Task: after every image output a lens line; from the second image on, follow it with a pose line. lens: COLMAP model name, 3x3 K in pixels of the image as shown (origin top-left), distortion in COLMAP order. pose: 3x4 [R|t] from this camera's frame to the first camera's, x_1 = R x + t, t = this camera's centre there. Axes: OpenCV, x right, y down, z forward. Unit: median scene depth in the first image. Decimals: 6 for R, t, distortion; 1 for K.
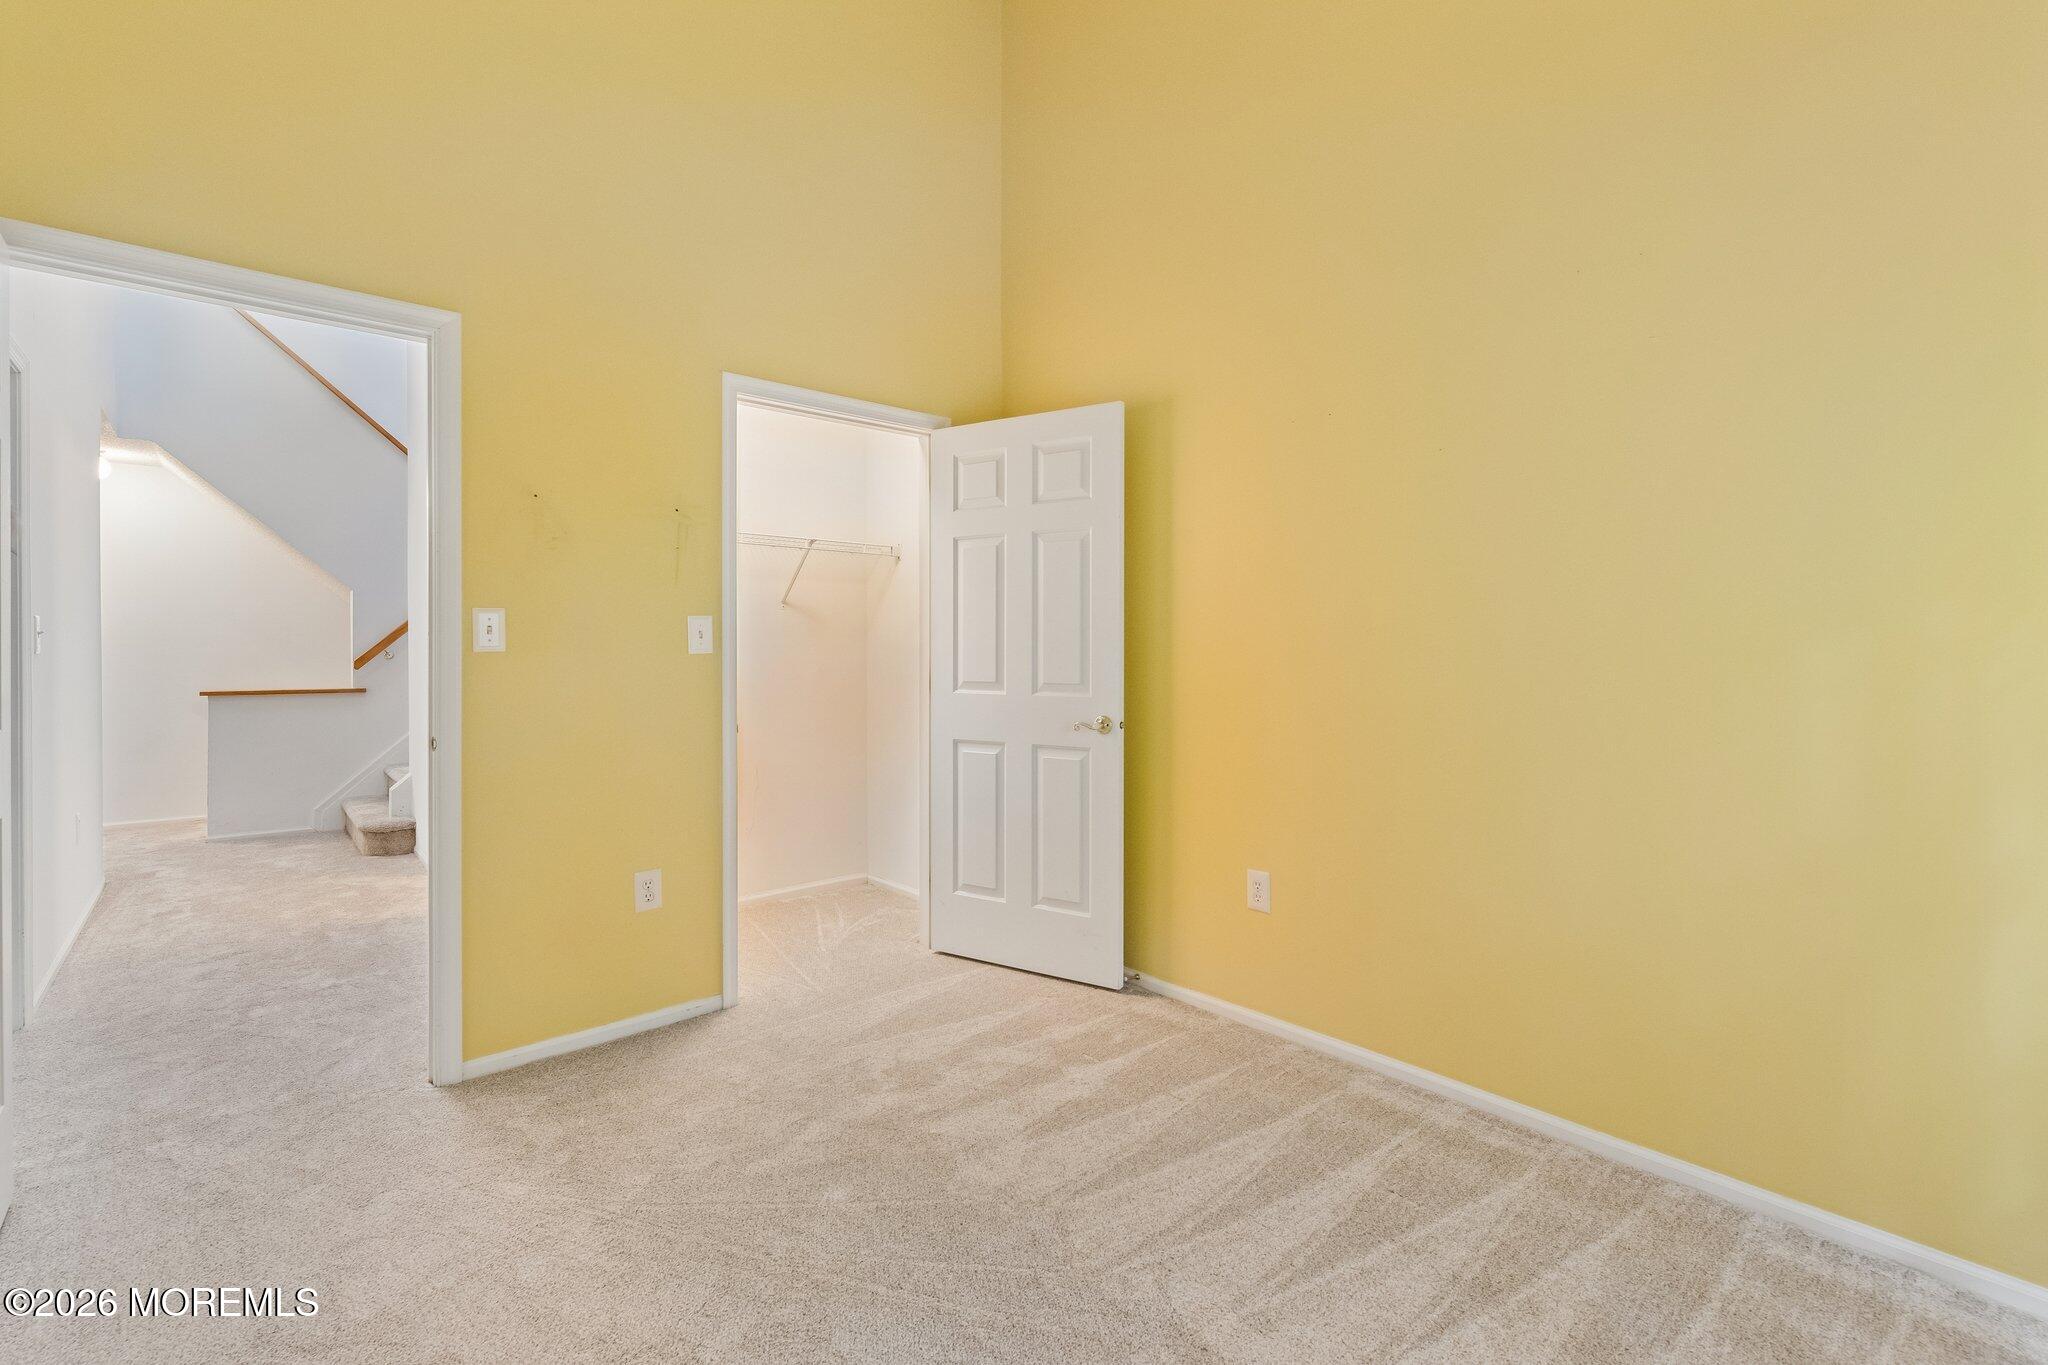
lens RADIAL K [[900.0, 0, 1034.0], [0, 900.0, 672.9], [0, 0, 1]] dist [-0.009498, 0.000868]
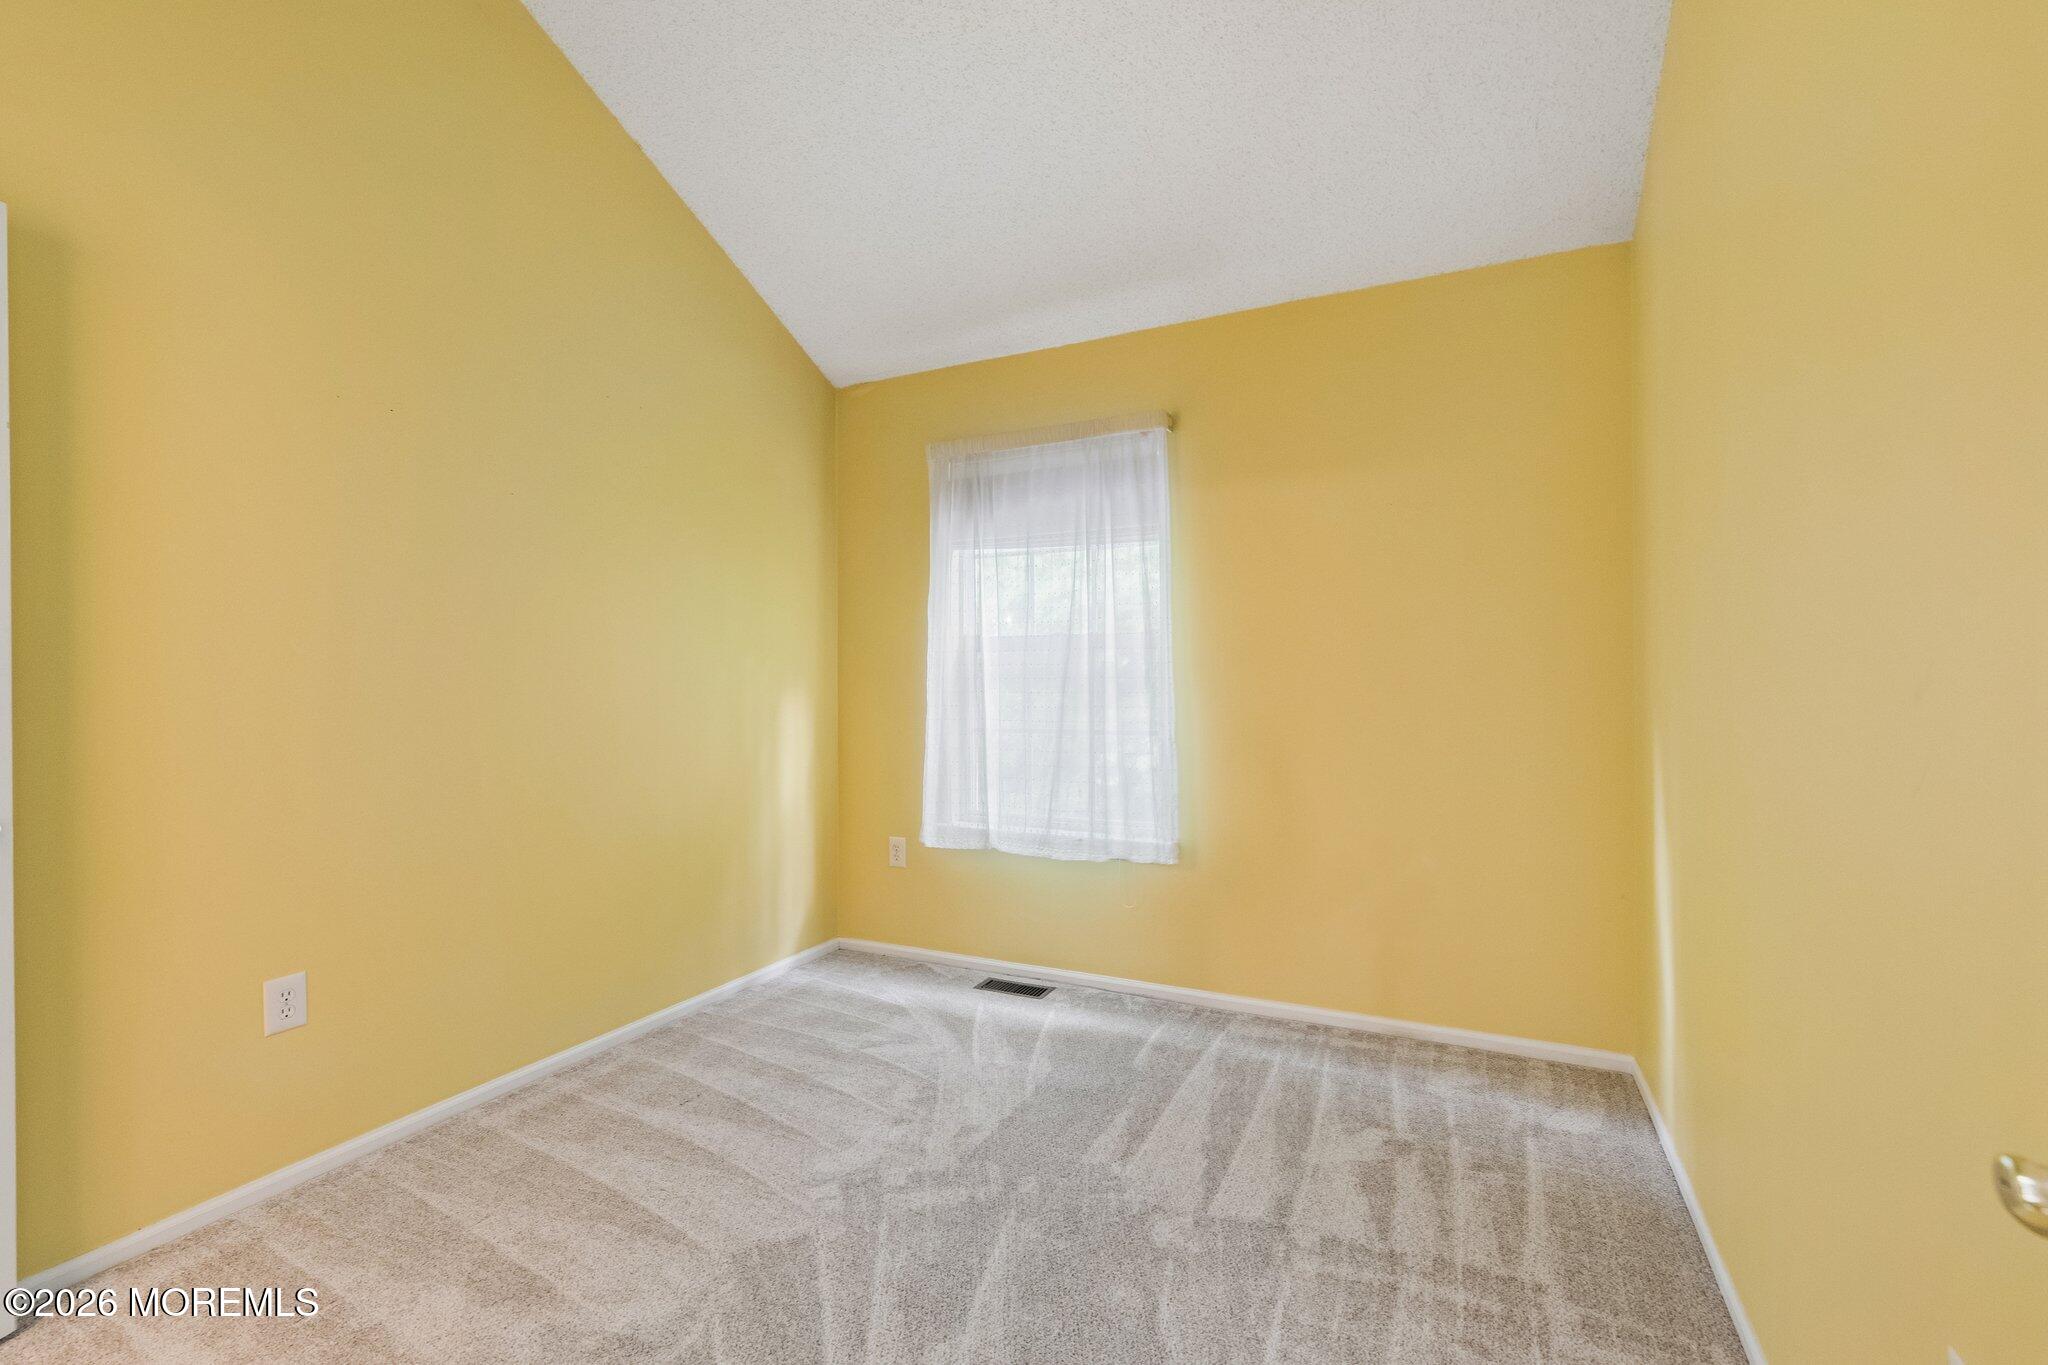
lens RADIAL K [[900.0, 0, 1027.0], [0, 900.0, 681.1], [0, 0, 1]] dist [-0.009498, 0.000868]
pose [[-0.404926, -0.002739, 0.914345, -0.862607], [0.011286, 0.999904, 0.007993, -0.031504], [-0.914280, 0.013556, -0.404857, 0.930062]]
